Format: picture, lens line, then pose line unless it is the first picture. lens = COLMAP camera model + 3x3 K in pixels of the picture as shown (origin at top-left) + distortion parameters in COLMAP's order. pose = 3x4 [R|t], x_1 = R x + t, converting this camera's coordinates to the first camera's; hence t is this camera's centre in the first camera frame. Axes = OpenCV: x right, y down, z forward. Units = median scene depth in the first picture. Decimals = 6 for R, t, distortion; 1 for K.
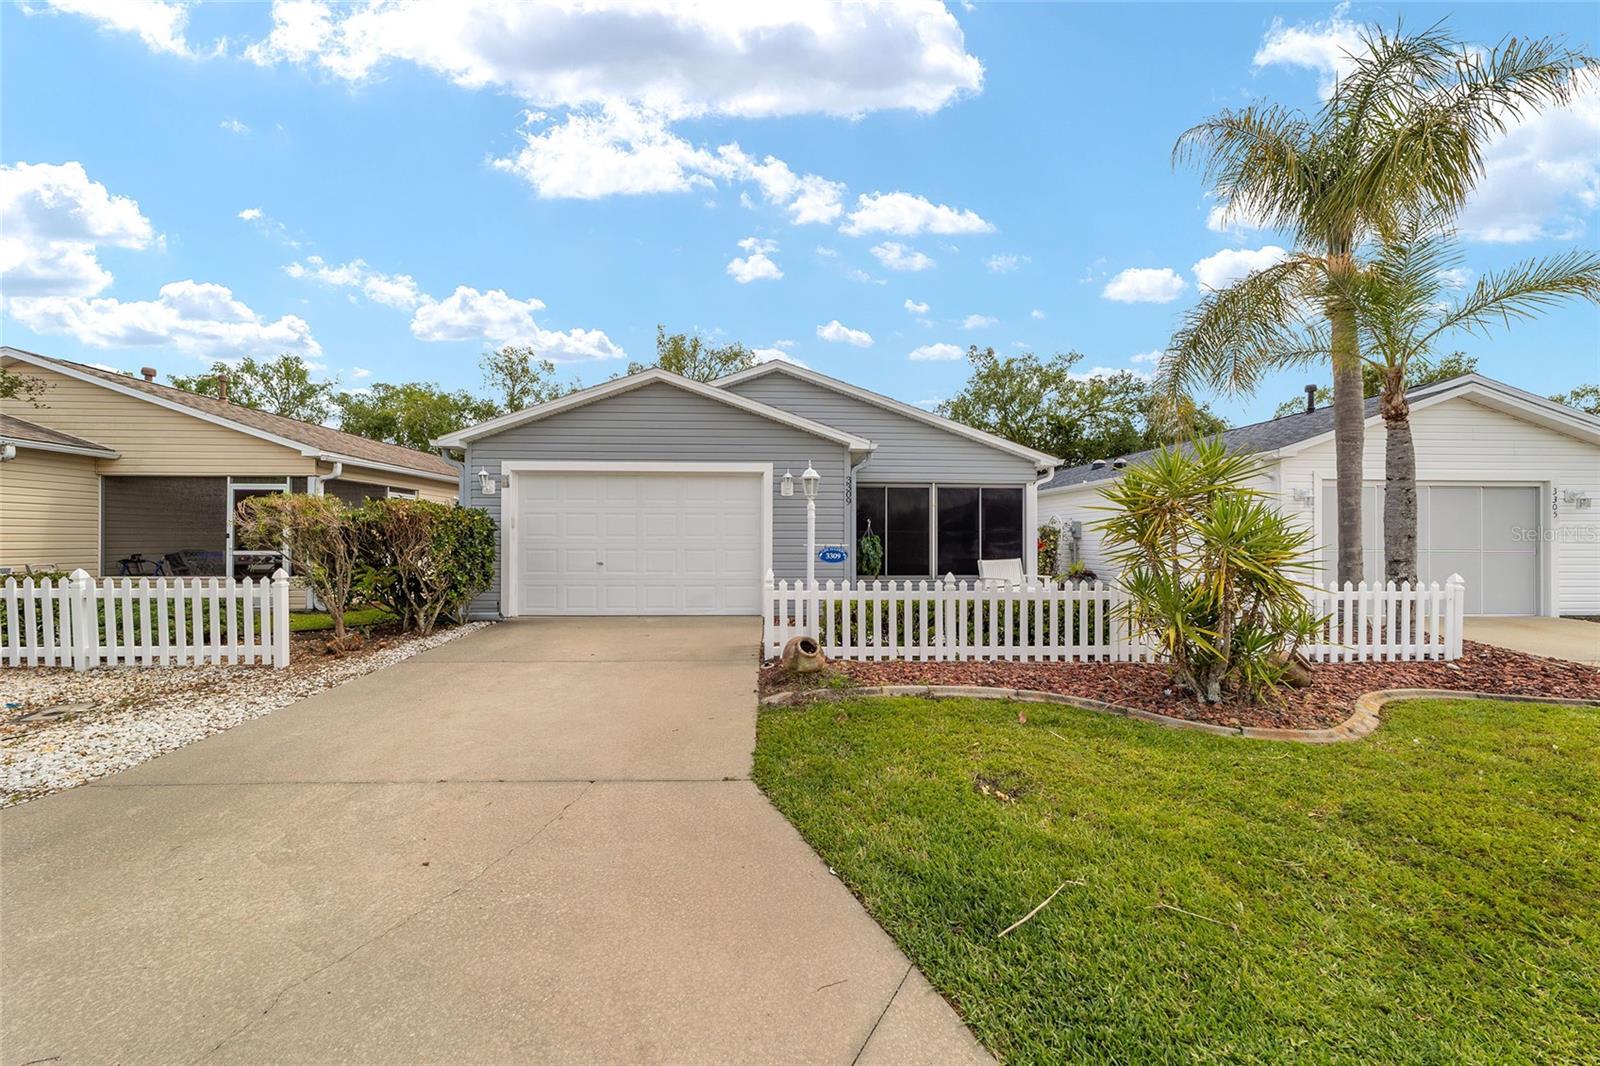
lens RADIAL K [[616.4, 0, 797.1], [0, 616.4, 544.6], [0, 0, 1]] dist [-0.012315, 0.008248]
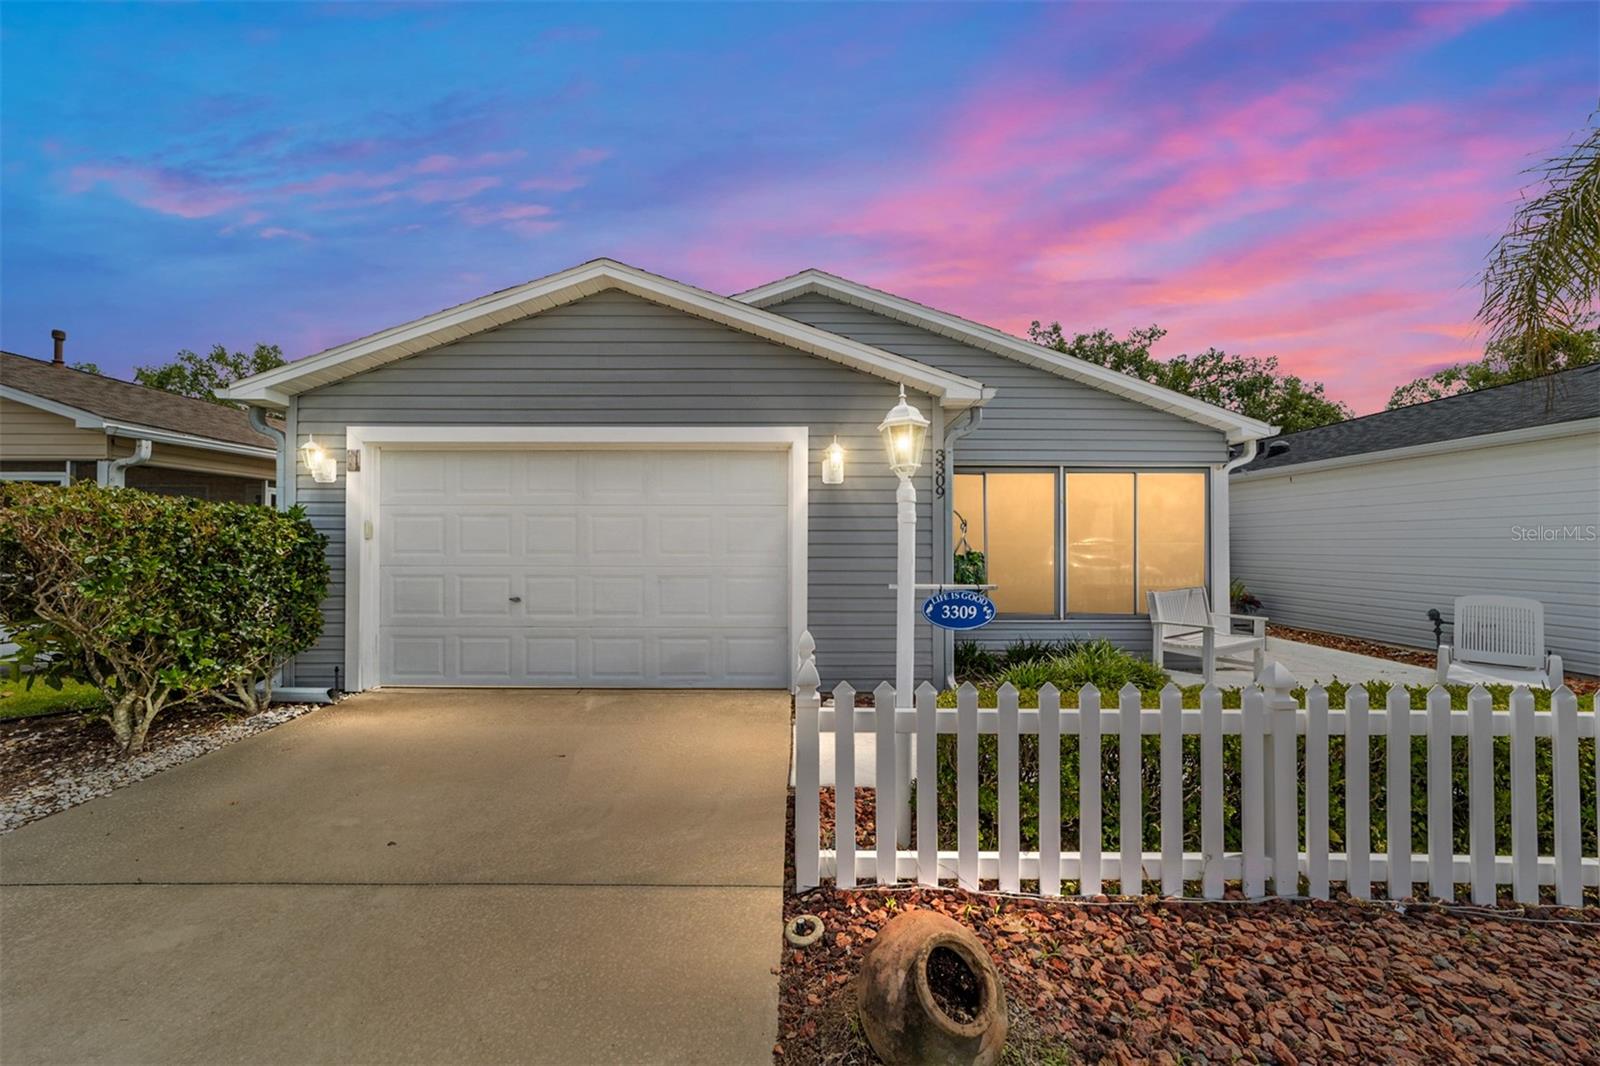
lens RADIAL K [[616.4, 0, 797.1], [0, 616.4, 544.6], [0, 0, 1]] dist [-0.012315, 0.008248]
pose [[0.998936, -0.001111, -0.046101, -0.020572], [0.000740, 0.999967, -0.008051, -0.015665], [0.046108, 0.008008, 0.998904, 0.379102]]
